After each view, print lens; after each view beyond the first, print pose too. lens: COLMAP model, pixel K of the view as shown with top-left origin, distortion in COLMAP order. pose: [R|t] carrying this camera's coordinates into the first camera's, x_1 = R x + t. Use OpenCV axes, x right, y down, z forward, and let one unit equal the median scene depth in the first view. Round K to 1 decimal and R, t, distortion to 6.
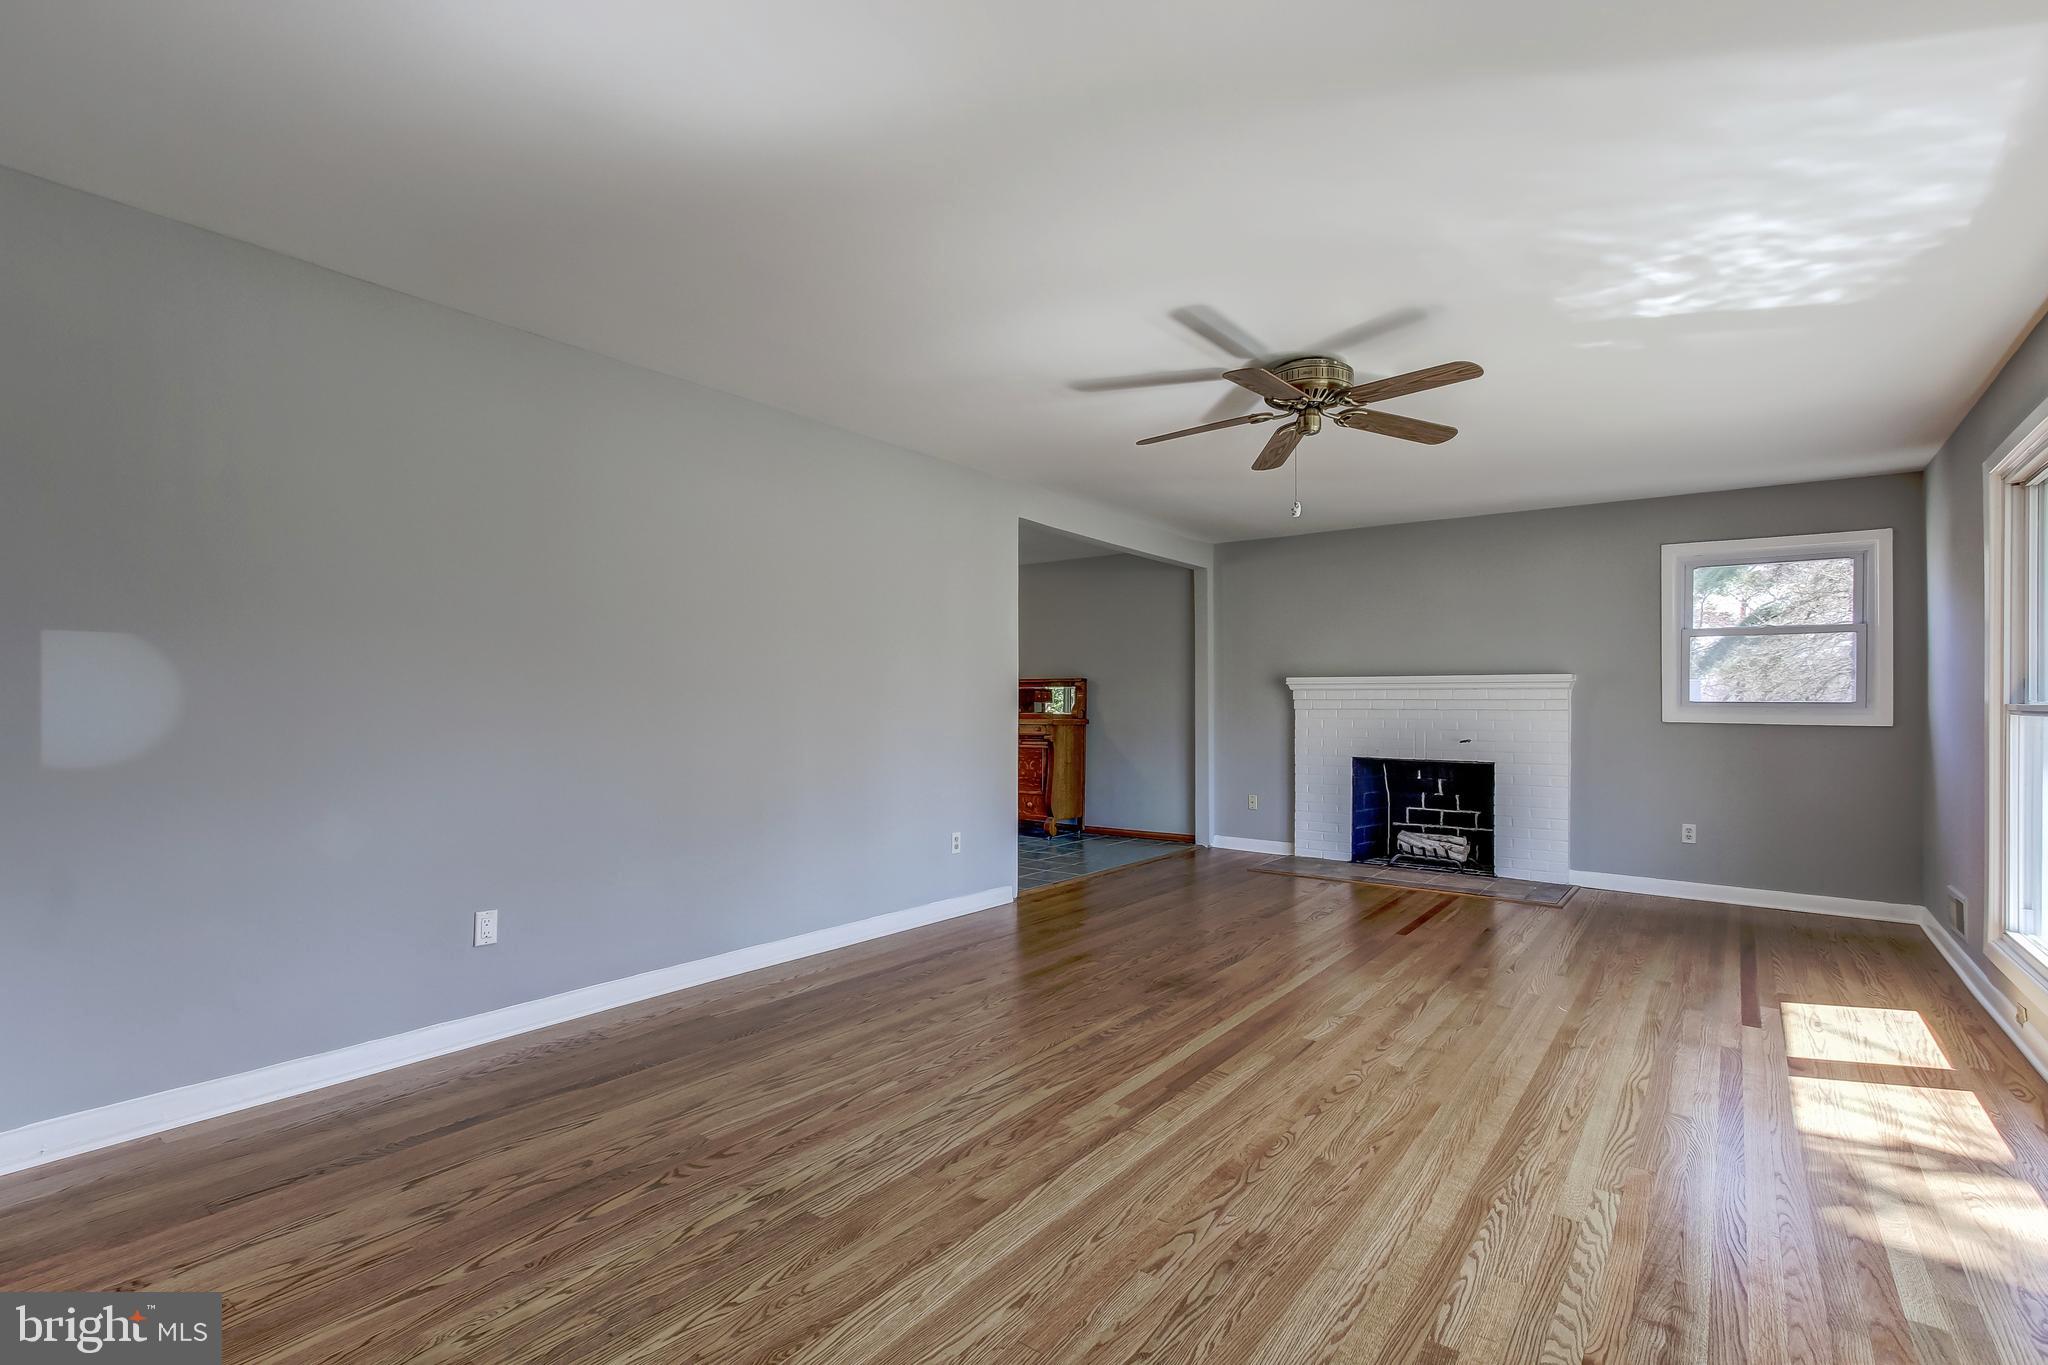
lens RADIAL K [[936.8, 0, 1012.6], [0, 936.8, 704.1], [0, 0, 1]] dist [0.000421, 0.002389]
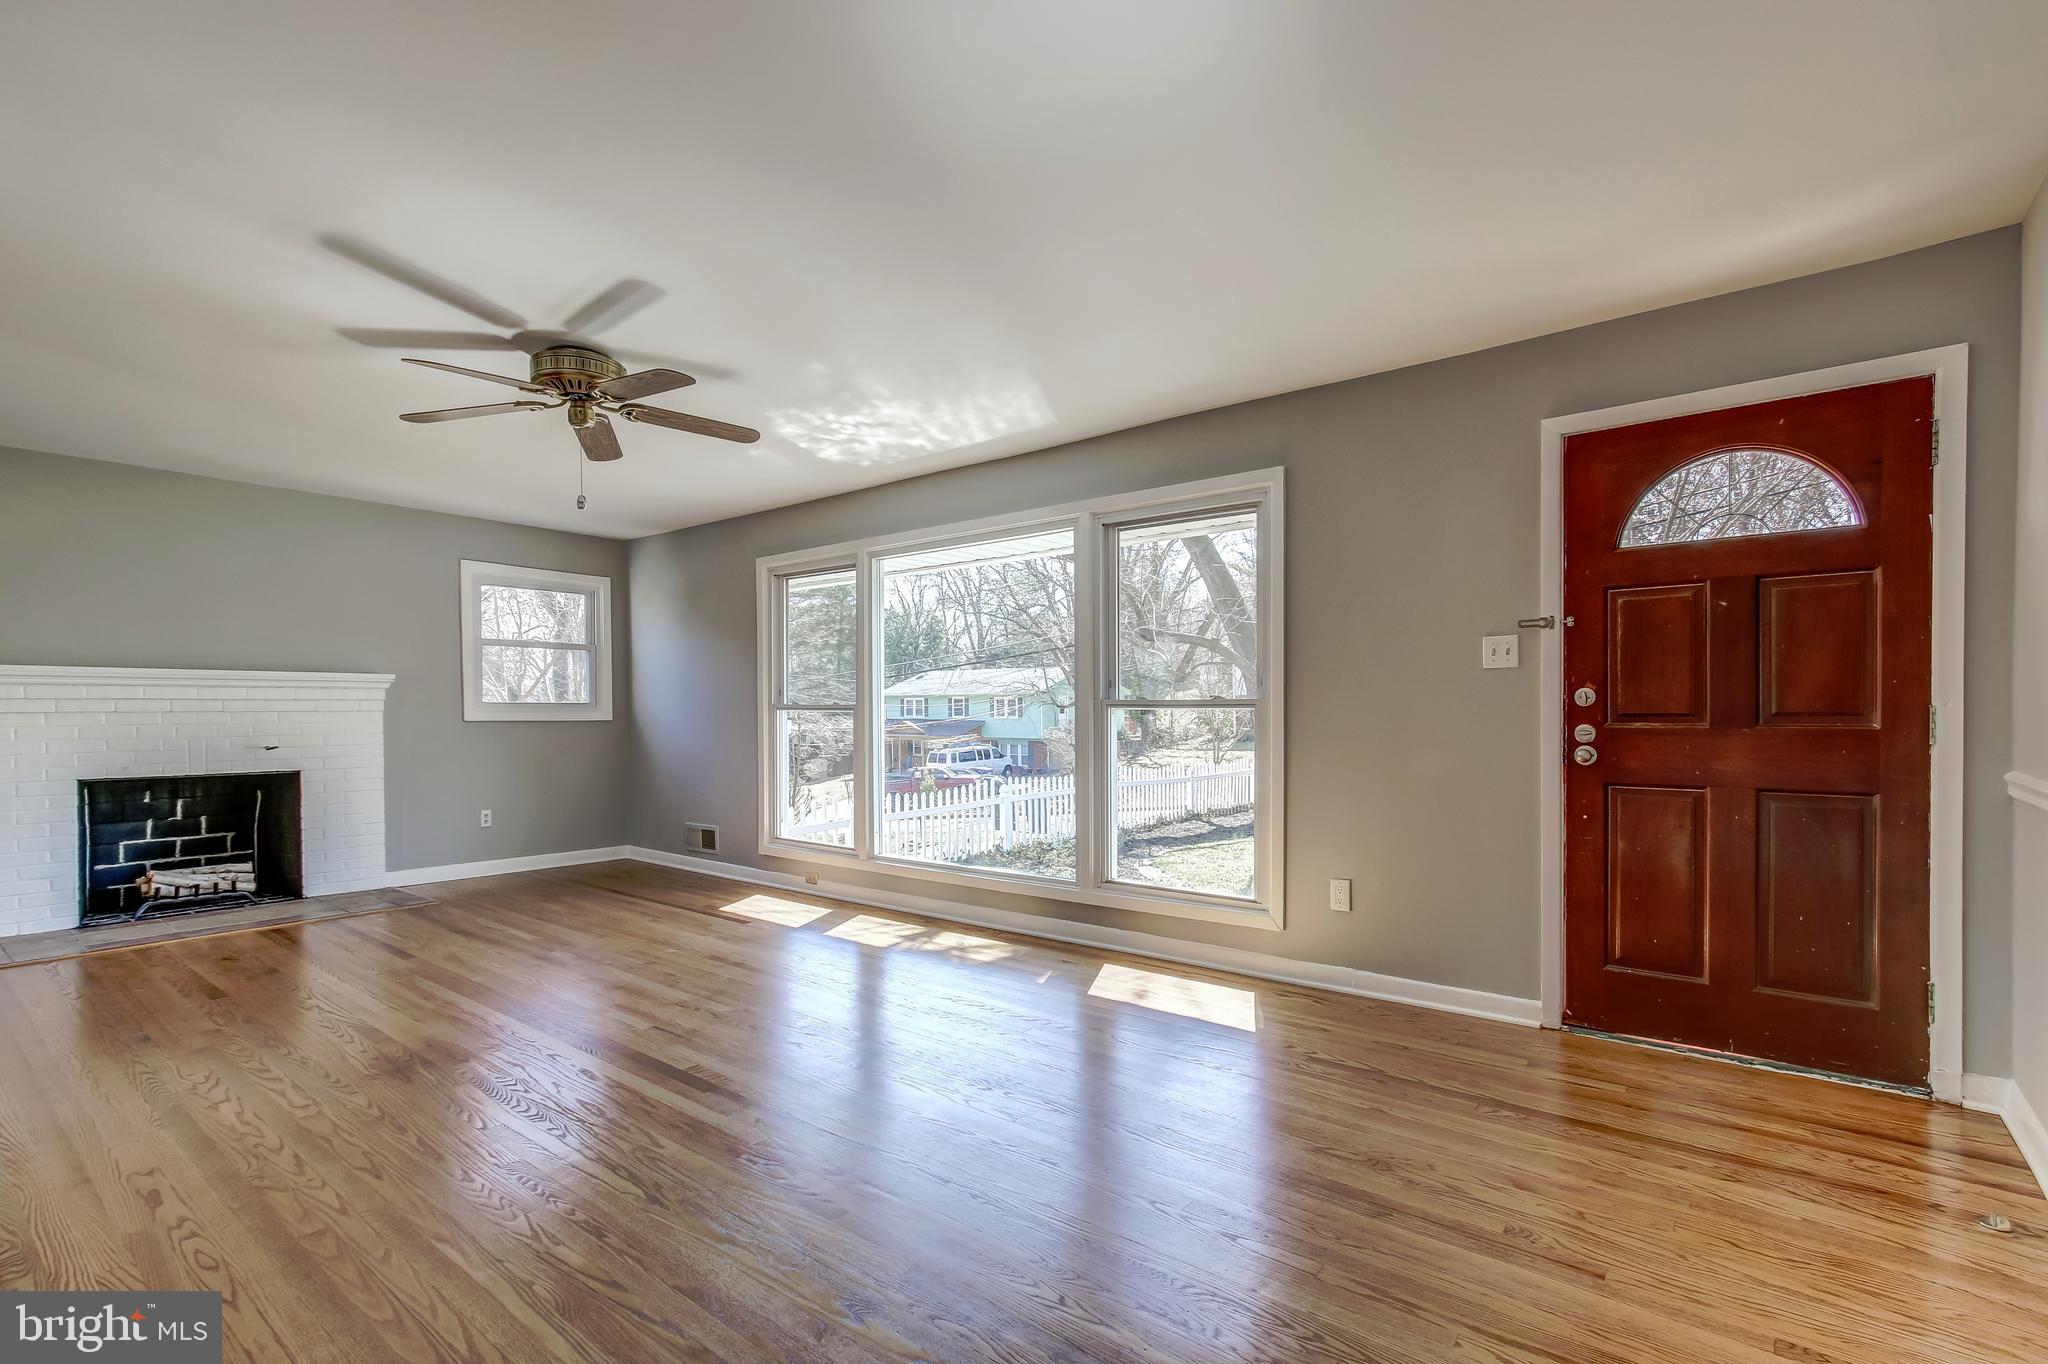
lens RADIAL K [[936.8, 0, 1042.5], [0, 936.8, 718.4], [0, 0, 1]] dist [0.000421, 0.002389]
pose [[0.002983, -0.015398, 0.999877, -0.374939], [0.001909, 0.999880, 0.015393, 0.000495], [-0.999994, 0.001863, 0.003012, 0.294998]]
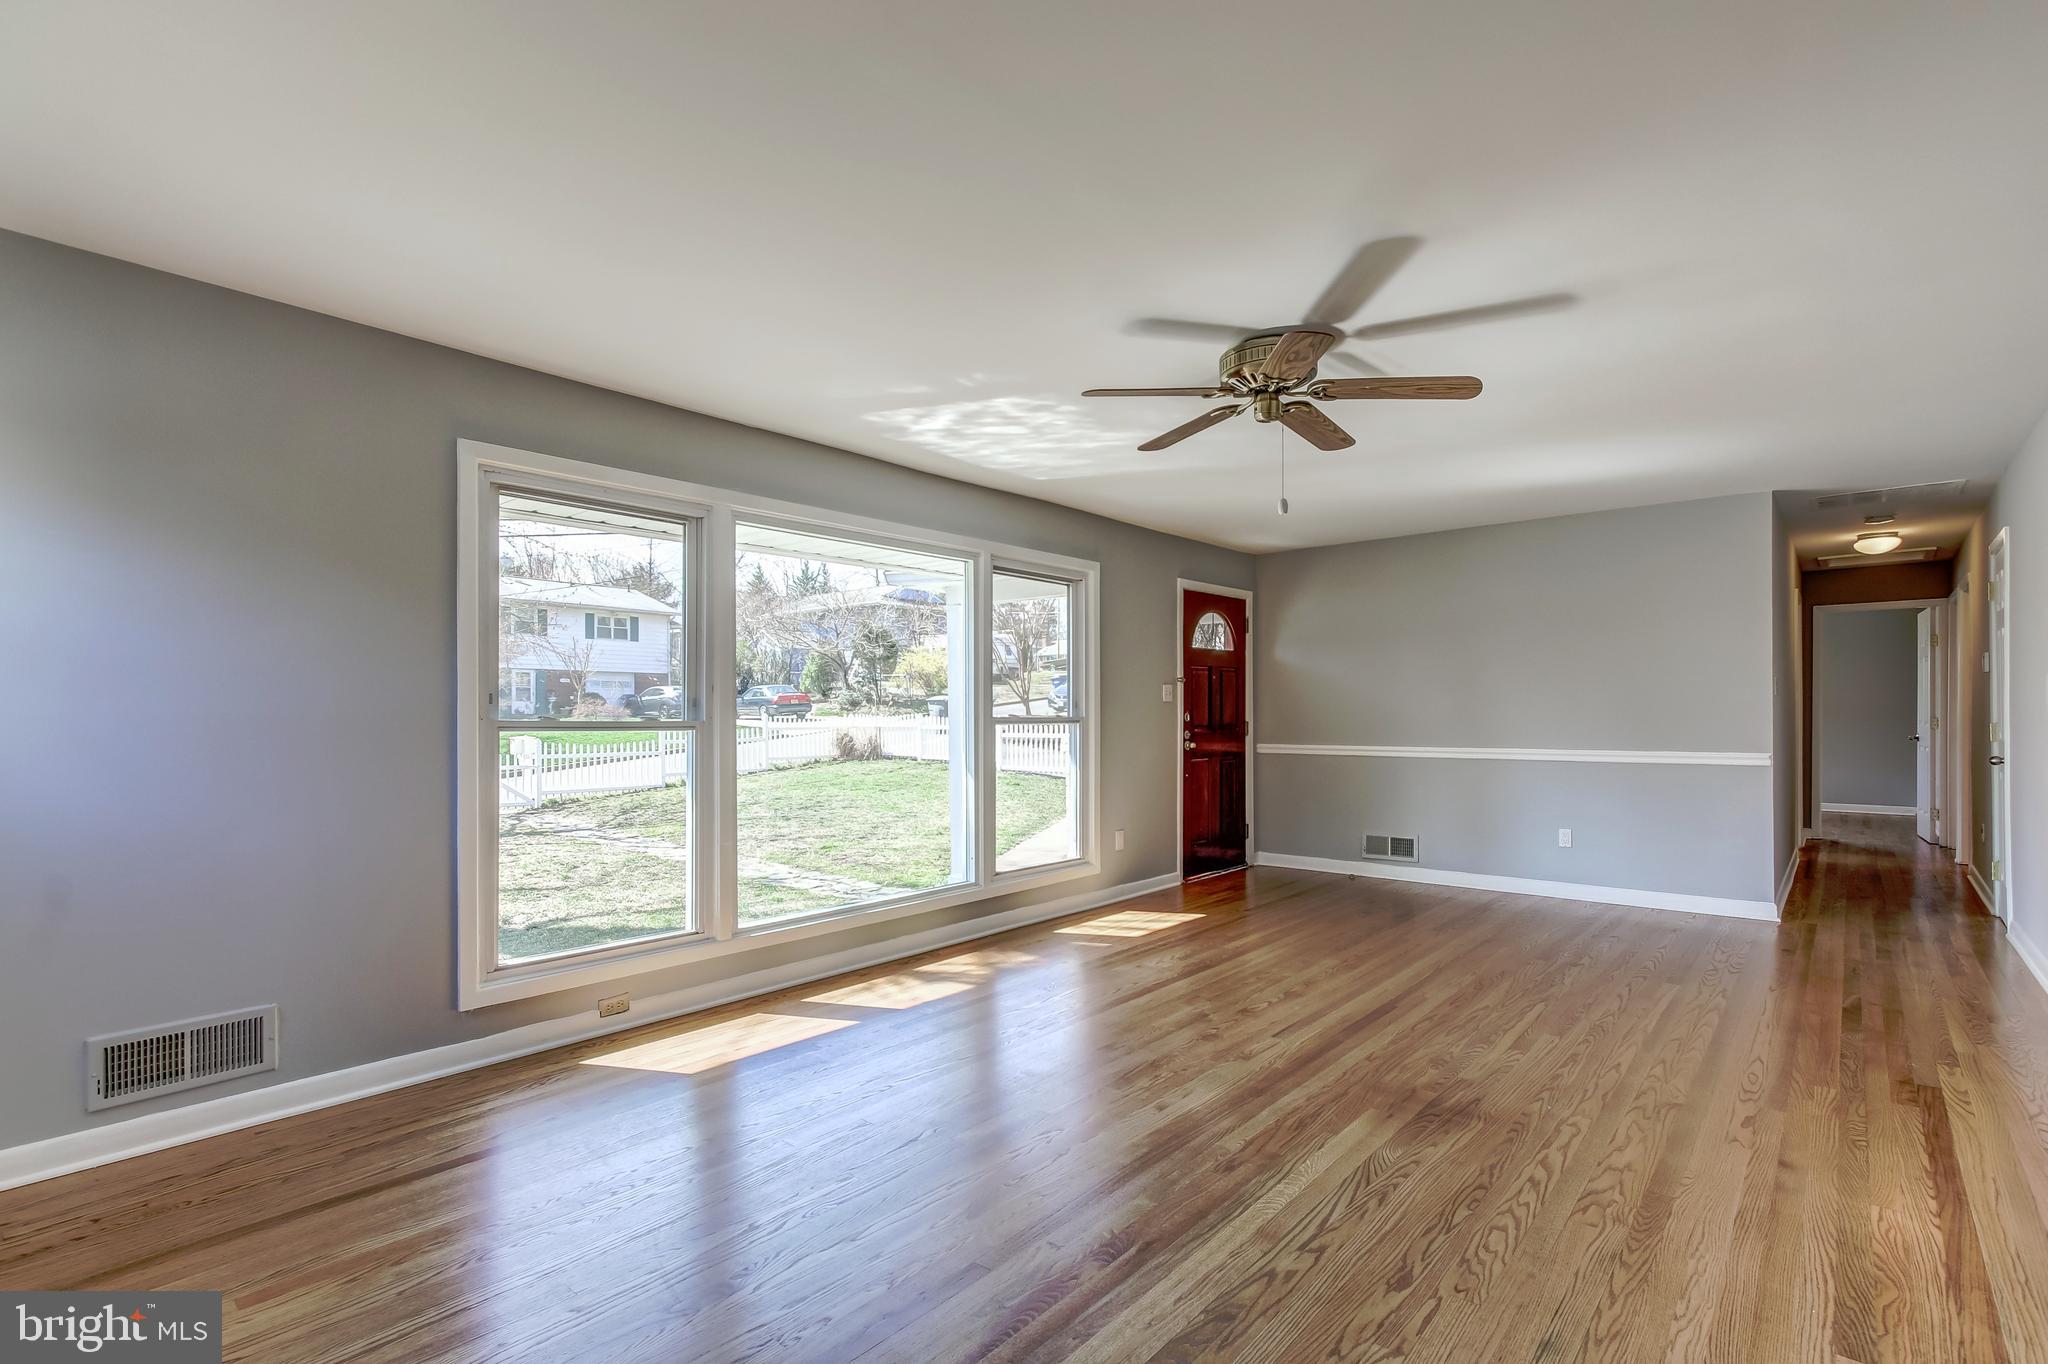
lens RADIAL K [[936.8, 0, 1000.3], [0, 936.8, 718.4], [0, 0, 1]] dist [0.000421, 0.002389]
pose [[-0.996712, 0.002812, 0.080973, 0.284076], [0.002679, 0.999995, -0.001752, 0.000173], [-0.080977, -0.001530, -0.996715, 1.091265]]
